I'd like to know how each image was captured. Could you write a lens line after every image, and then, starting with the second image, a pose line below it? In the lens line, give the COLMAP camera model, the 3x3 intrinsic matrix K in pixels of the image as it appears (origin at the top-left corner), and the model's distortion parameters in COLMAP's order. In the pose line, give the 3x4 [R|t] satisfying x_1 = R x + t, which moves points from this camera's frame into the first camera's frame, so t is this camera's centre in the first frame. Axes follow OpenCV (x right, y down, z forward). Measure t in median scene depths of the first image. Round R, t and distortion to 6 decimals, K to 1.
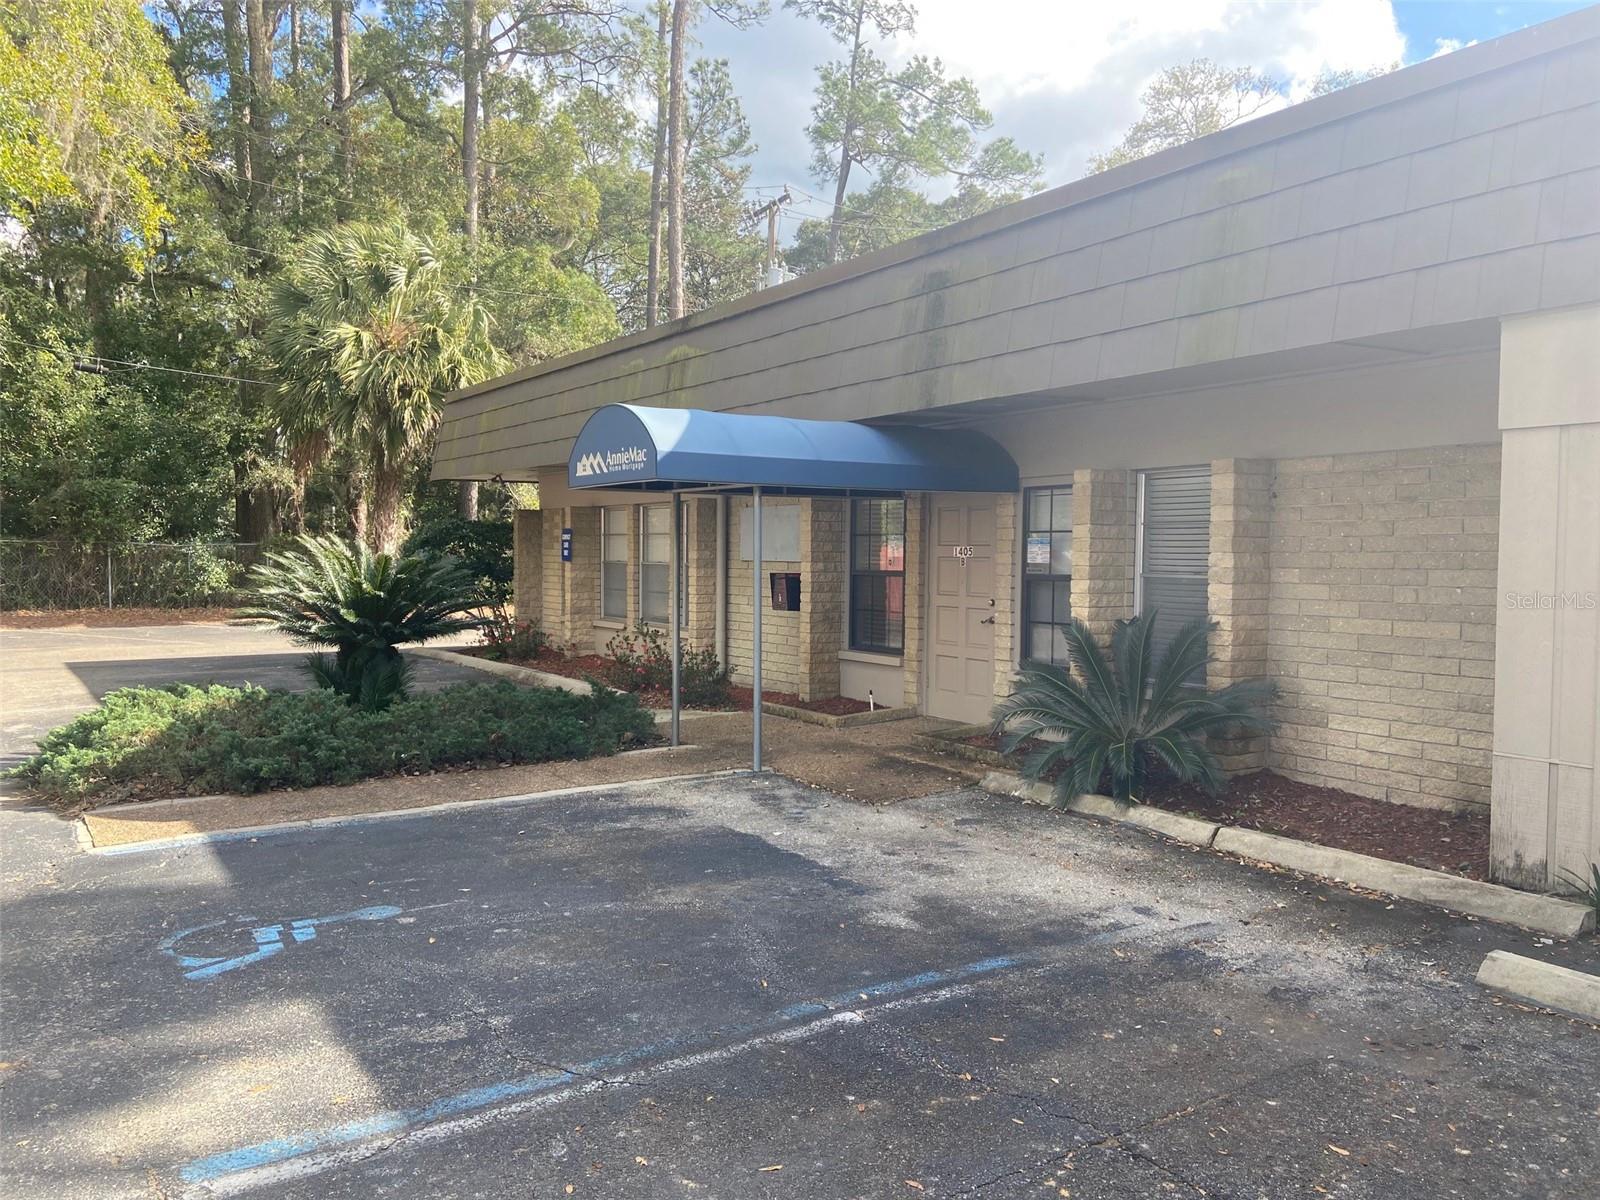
lens RADIAL K [[1216.6, 0, 800.0], [0, 1216.6, 600.0], [0, 0, 1]] dist [0.064660, -0.002005]
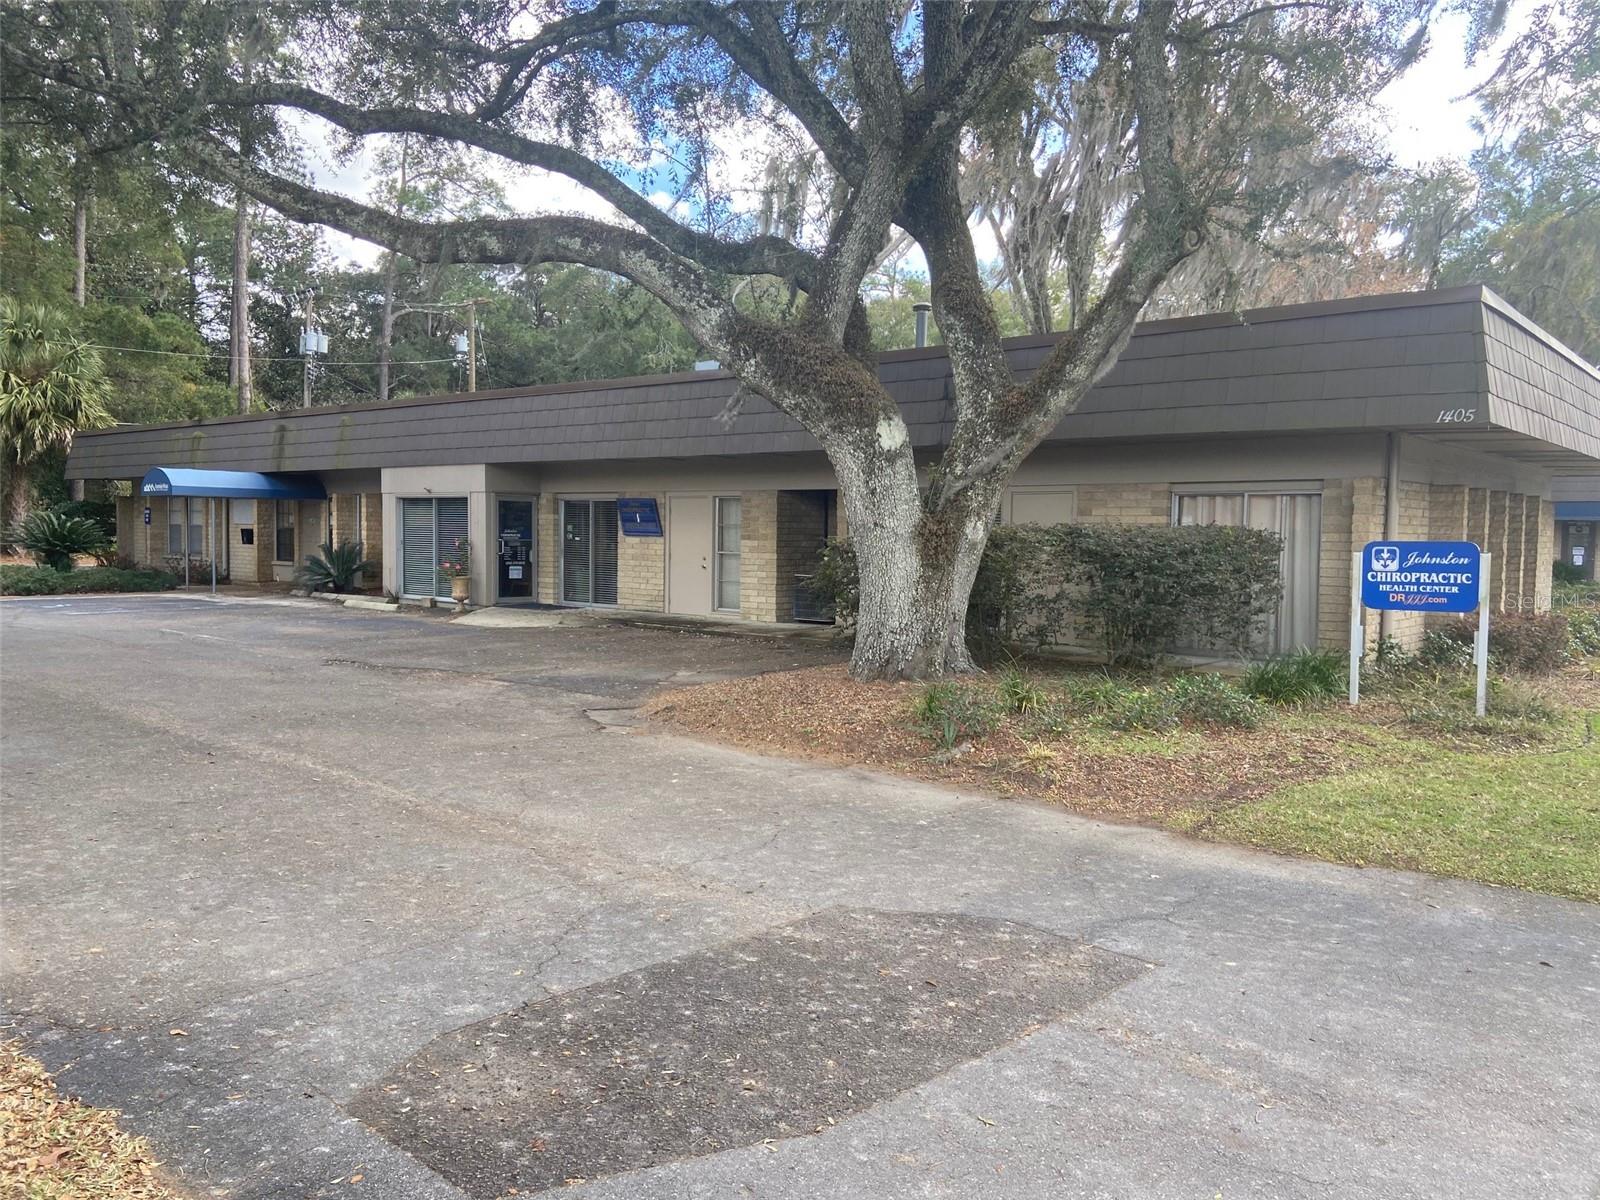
lens RADIAL K [[1216.6, 0, 800.0], [0, 1216.6, 600.0], [0, 0, 1]] dist [0.064660, -0.002005]
pose [[0.961487, -0.006196, 0.274780, 0.532103], [0.001146, 0.999828, 0.018535, 0.107288], [-0.274848, -0.017507, 0.961328, -2.377056]]
